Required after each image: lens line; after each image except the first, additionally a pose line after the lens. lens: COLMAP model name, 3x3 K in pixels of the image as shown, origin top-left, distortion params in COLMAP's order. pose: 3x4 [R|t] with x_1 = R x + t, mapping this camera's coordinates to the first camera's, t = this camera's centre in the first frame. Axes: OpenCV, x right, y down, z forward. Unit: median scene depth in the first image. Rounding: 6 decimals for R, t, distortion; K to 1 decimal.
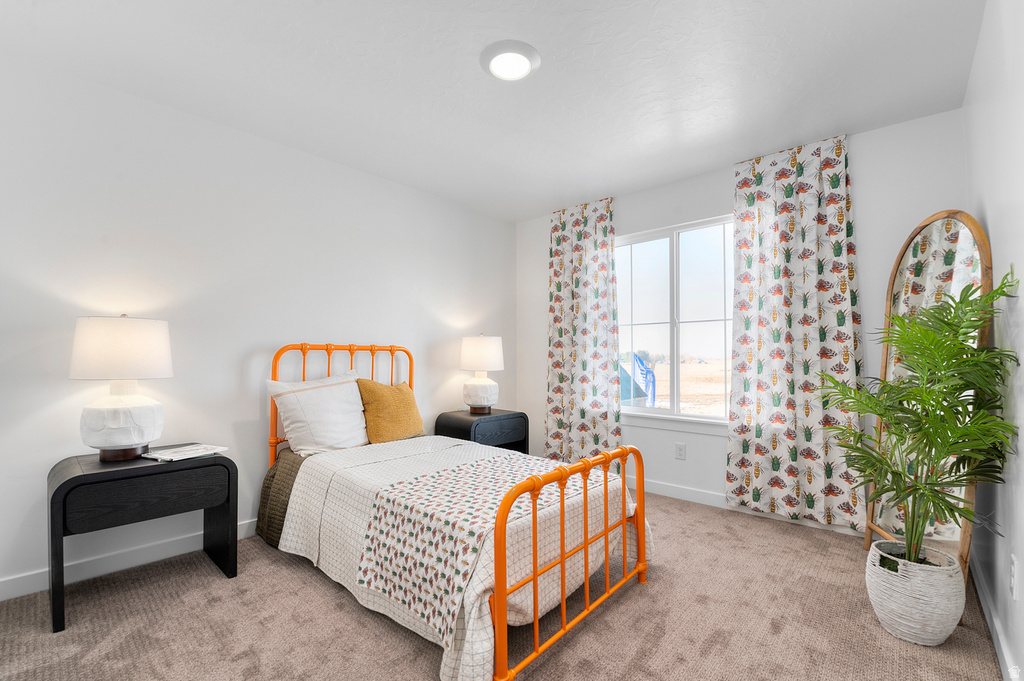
lens RADIAL K [[439.2, 0, 512.0], [0, 439.2, 340.5], [0, 0, 1]] dist [-0.002387, -0.005939]
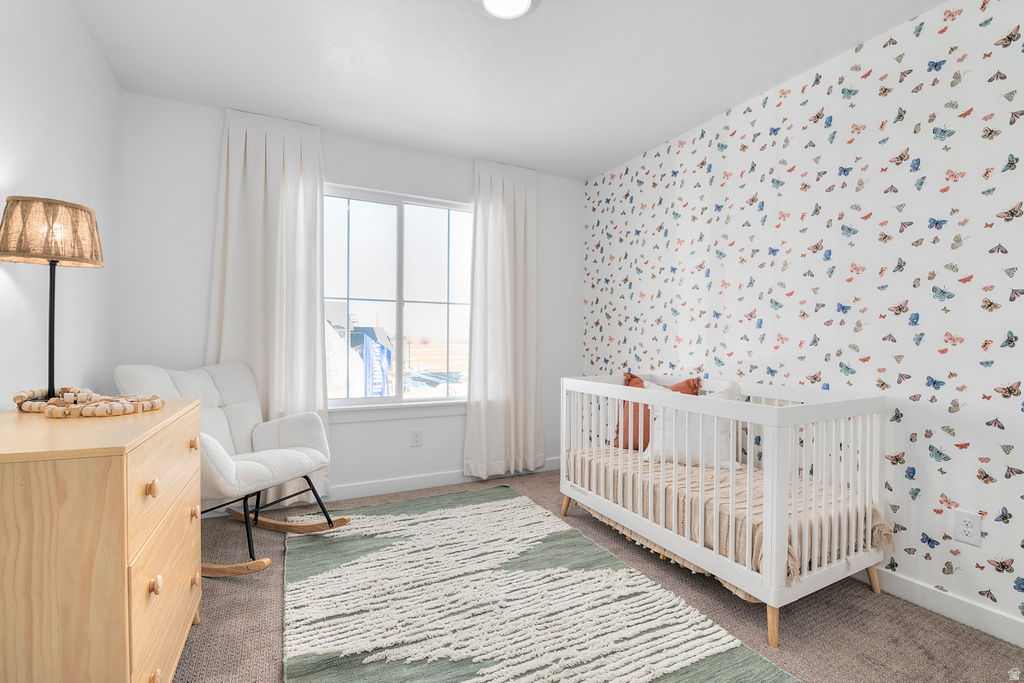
lens RADIAL K [[439.2, 0, 512.0], [0, 439.2, 341.5], [0, 0, 1]] dist [-0.002387, -0.005939]
pose [[0.360671, -0.001383, 0.932692, -0.401283], [-0.040222, 0.999046, 0.017035, 0.017987], [-0.931825, -0.043659, 0.360272, 0.447392]]
